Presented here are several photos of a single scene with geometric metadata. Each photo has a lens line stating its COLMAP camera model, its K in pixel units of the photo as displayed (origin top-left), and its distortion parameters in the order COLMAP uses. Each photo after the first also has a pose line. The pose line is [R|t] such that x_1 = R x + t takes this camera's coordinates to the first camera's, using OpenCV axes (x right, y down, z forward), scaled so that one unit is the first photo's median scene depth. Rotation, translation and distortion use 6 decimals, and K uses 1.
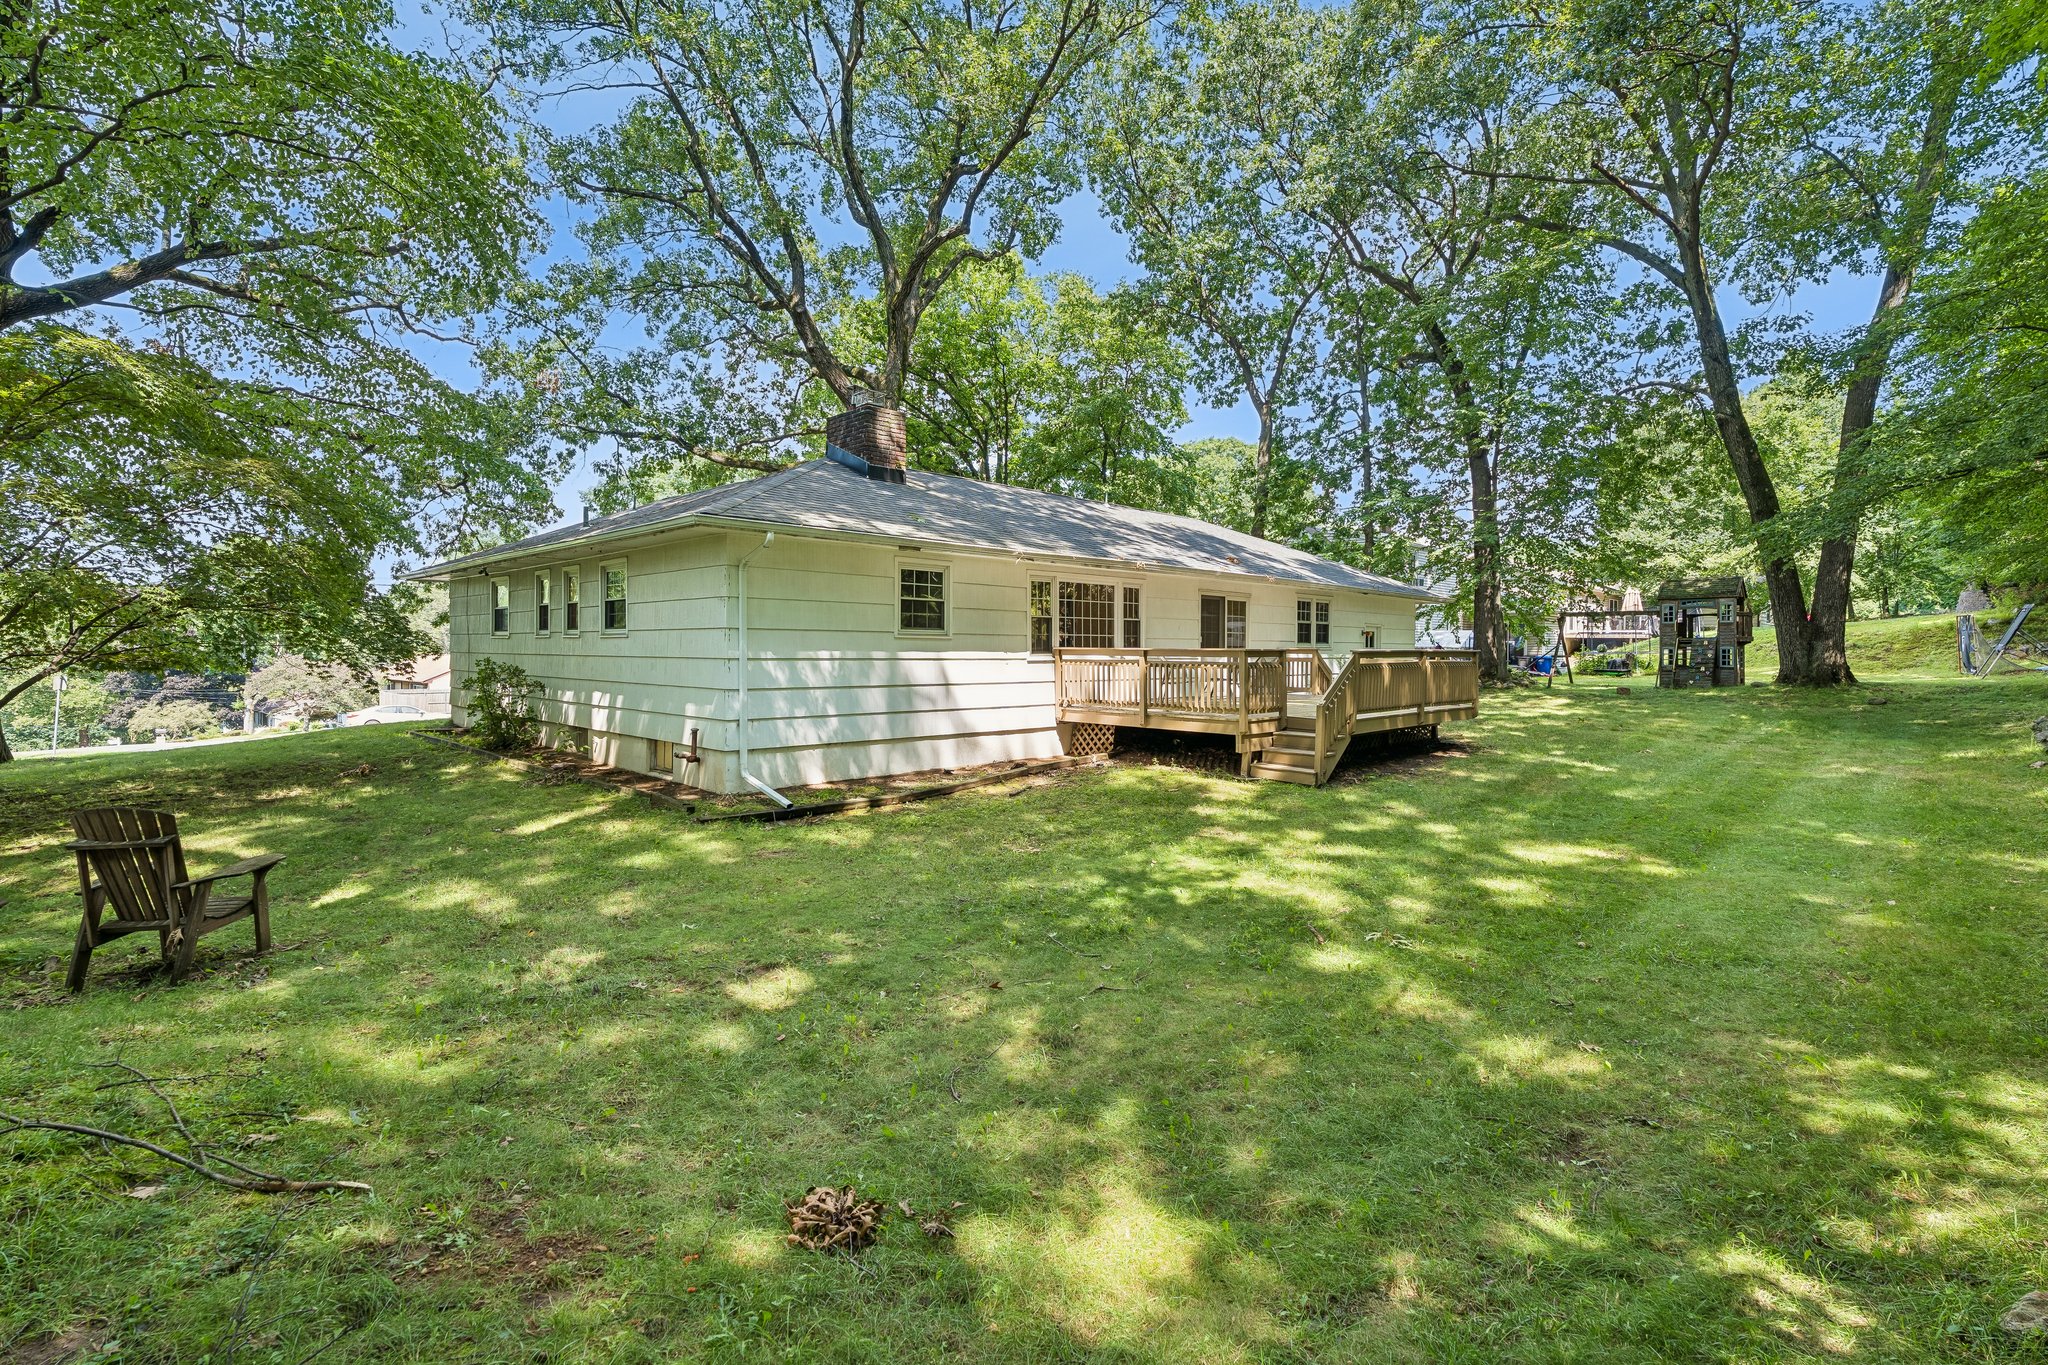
lens RADIAL K [[935.2, 0, 1020.9], [0, 935.2, 623.4], [0, 0, 1]] dist [0.002733, 0.000428]
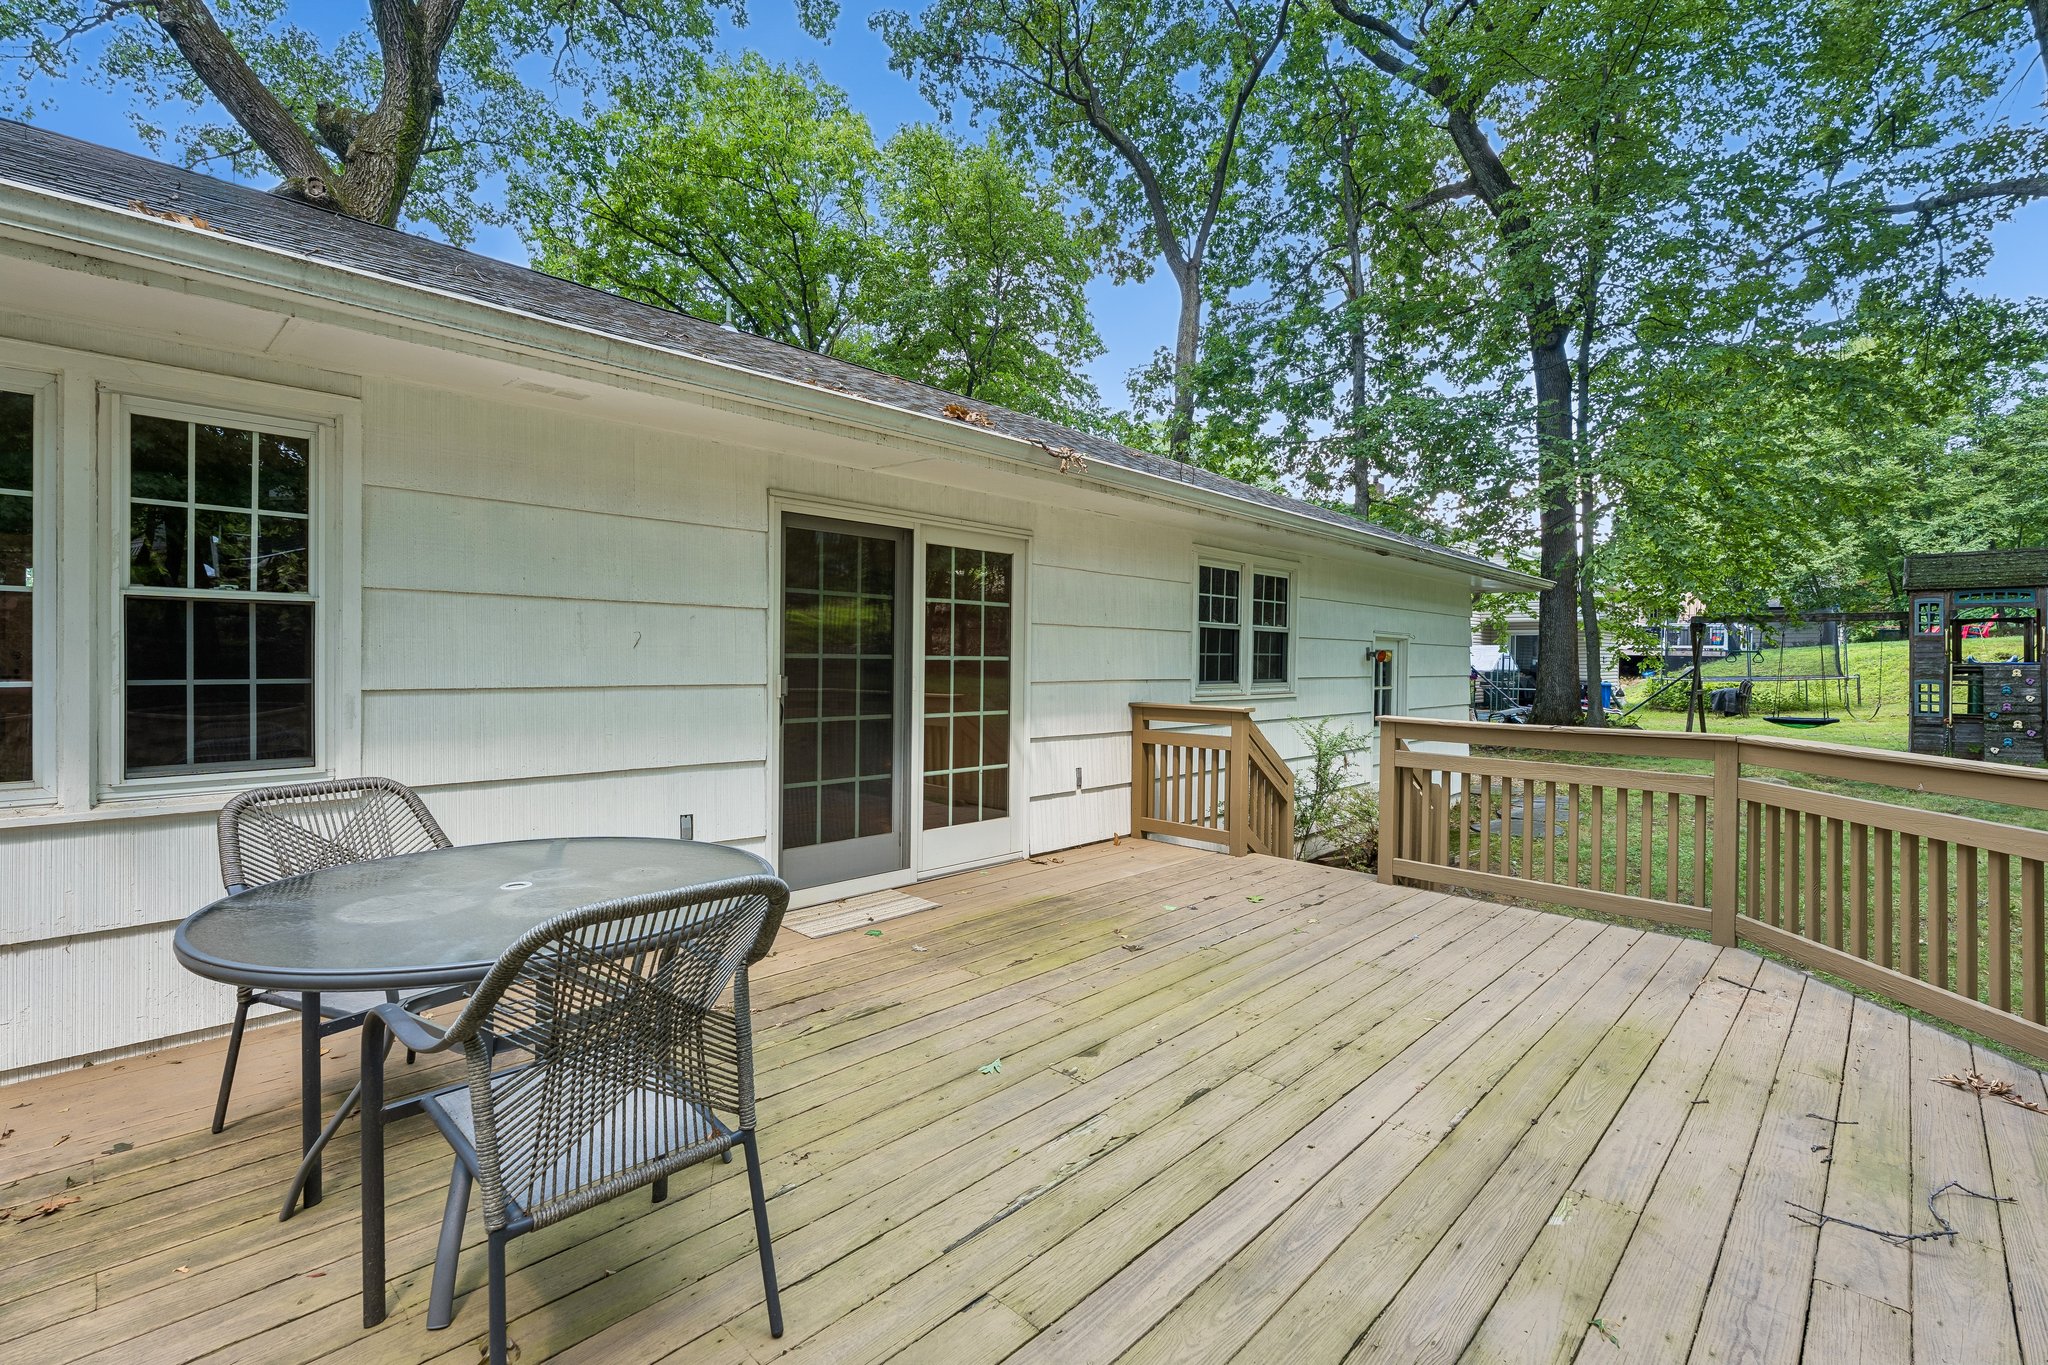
lens RADIAL K [[935.2, 0, 1020.9], [0, 935.2, 623.4], [0, 0, 1]] dist [0.002733, 0.000428]
pose [[0.999625, 0.003703, 0.027120, 0.142271], [-0.003428, 0.999943, -0.010157, 0.001133], [-0.027156, 0.010060, 0.999581, 0.420558]]
